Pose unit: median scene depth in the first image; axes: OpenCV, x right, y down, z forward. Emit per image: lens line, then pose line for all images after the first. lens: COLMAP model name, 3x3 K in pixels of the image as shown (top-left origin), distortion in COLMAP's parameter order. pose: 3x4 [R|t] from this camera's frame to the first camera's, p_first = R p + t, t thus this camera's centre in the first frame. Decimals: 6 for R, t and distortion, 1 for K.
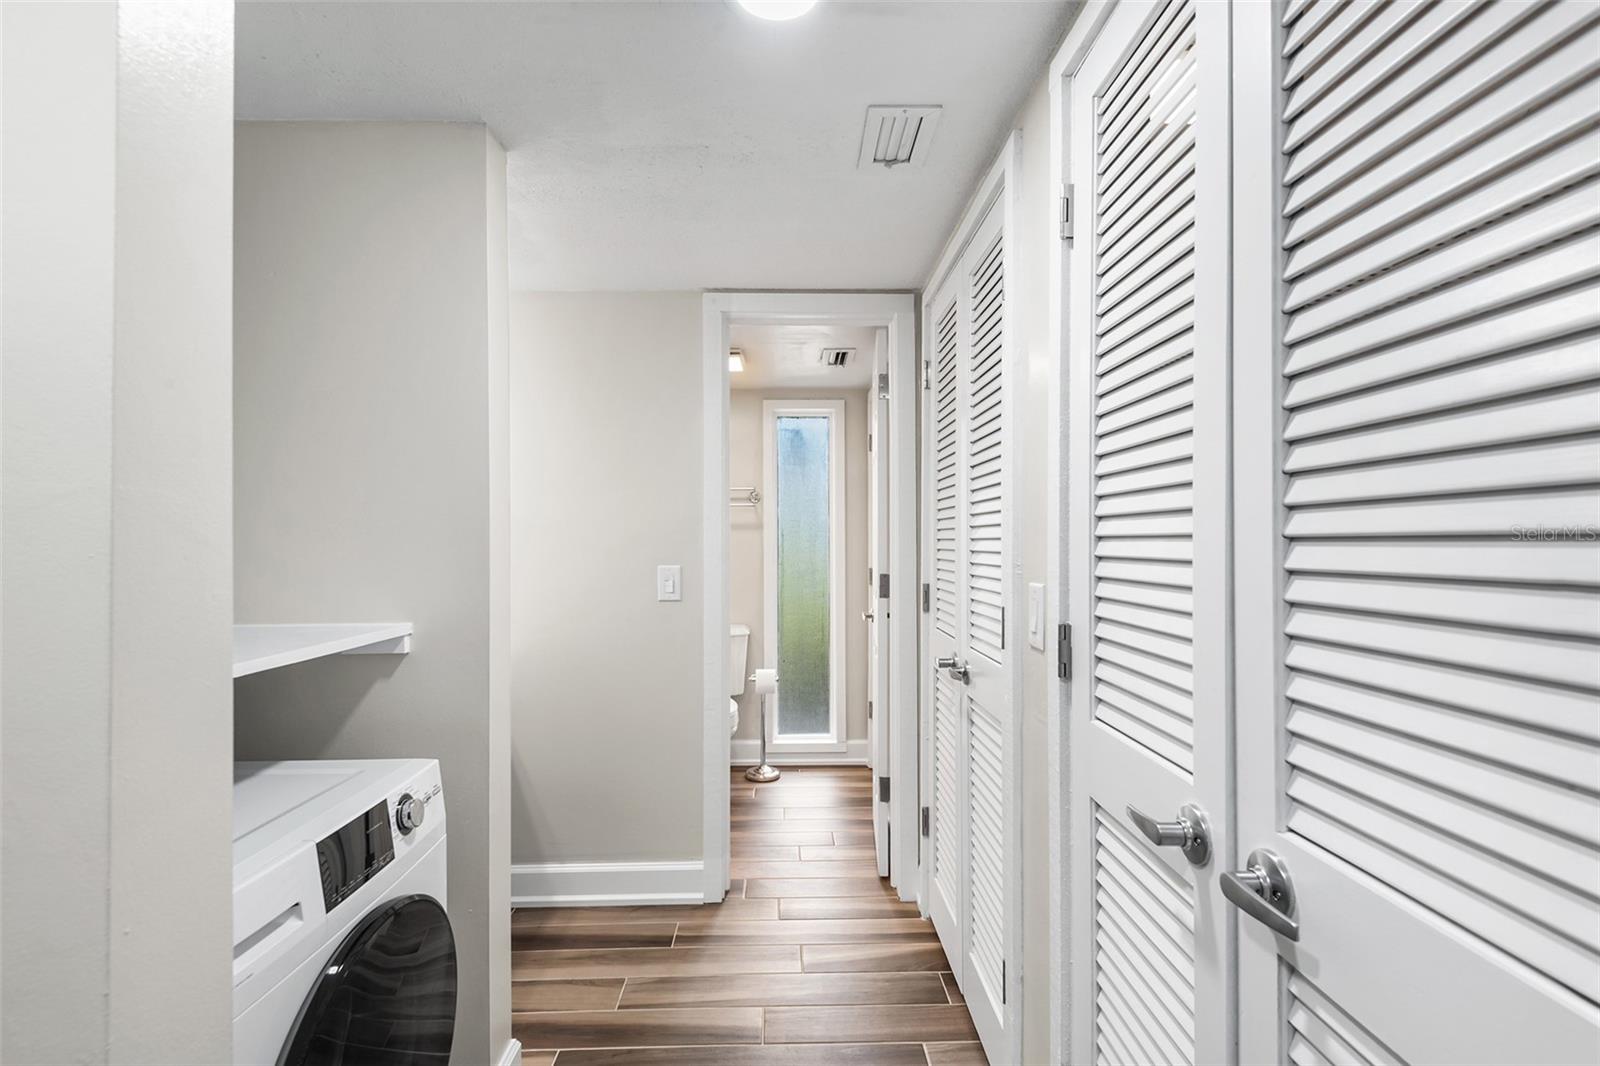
lens RADIAL K [[743.2, 0, 794.0], [0, 743.2, 548.1], [0, 0, 1]] dist [0.027658, -0.014781]
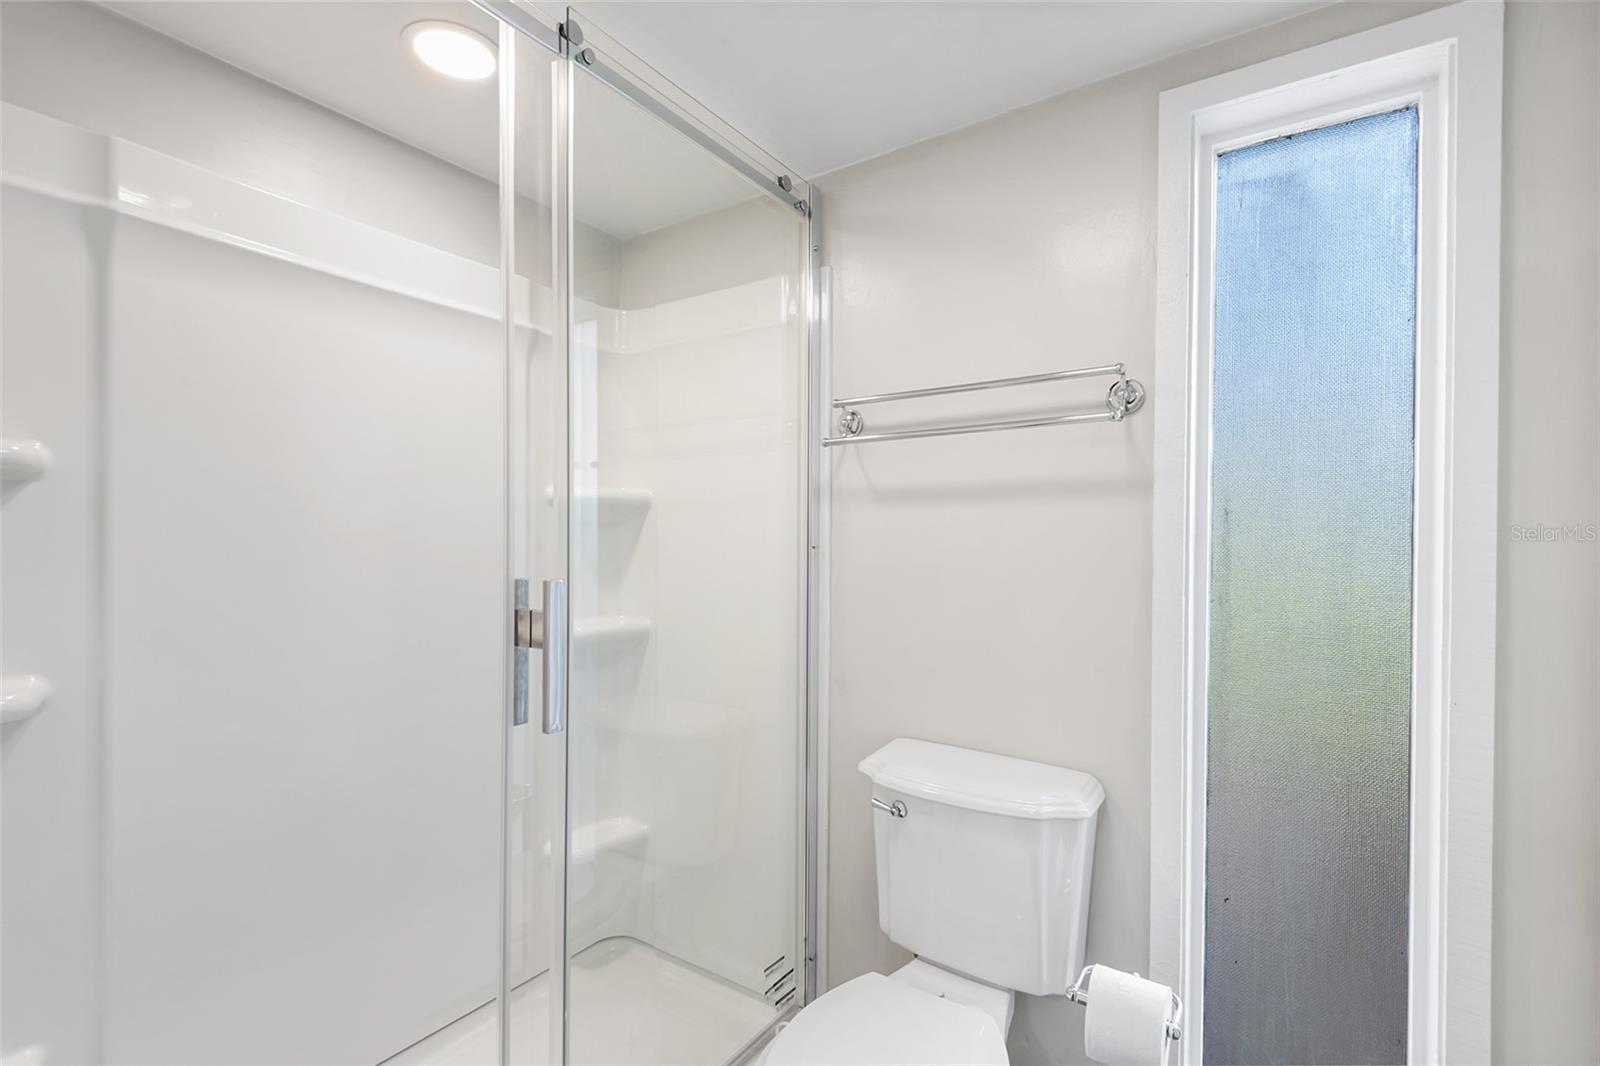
lens RADIAL K [[757.0, 0, 800.9], [0, 757.0, 532.5], [0, 0, 1]] dist [0.014224, -0.000195]
pose [[0.820099, 0.012261, -0.572091, 0.023541], [-0.007933, 0.999918, 0.010058, -0.009813], [0.572167, -0.003710, 0.820129, 0.655515]]
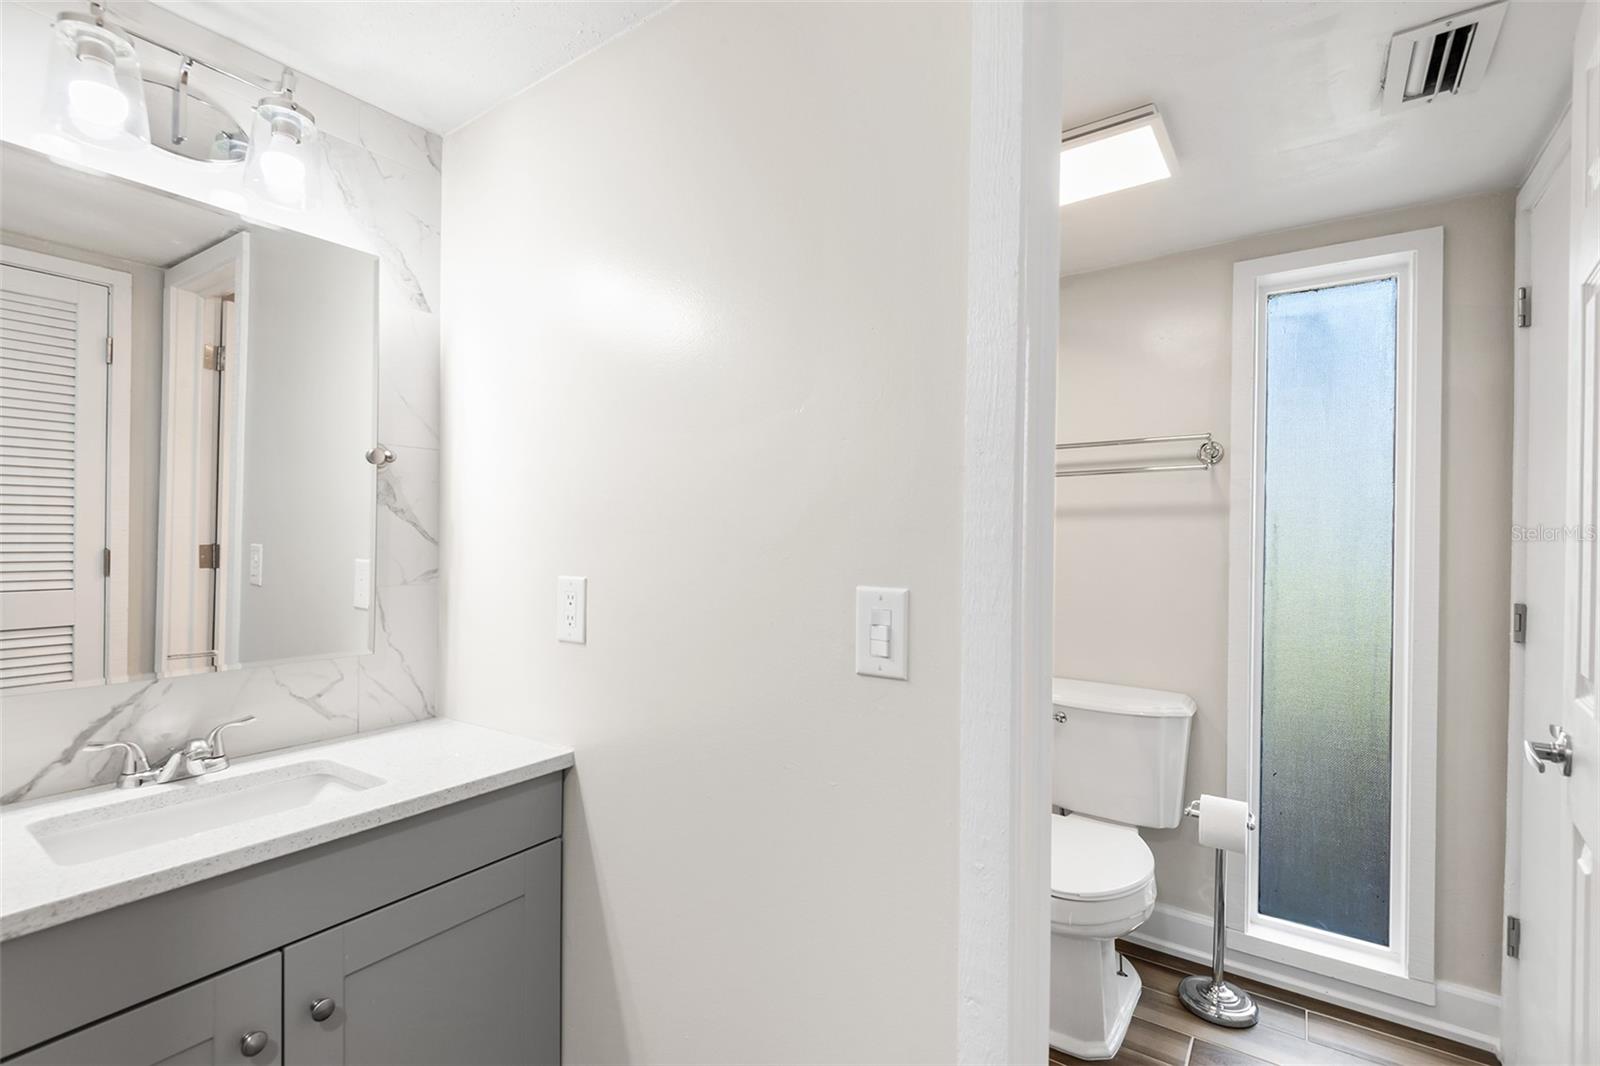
lens RADIAL K [[743.2, 0, 794.0], [0, 743.2, 548.1], [0, 0, 1]] dist [0.027658, -0.014781]
pose [[0.817299, 0.015407, -0.576008, 0.012007], [-0.016486, 0.999858, 0.003351, 0.001847], [0.575978, 0.006758, 0.817437, 0.412014]]
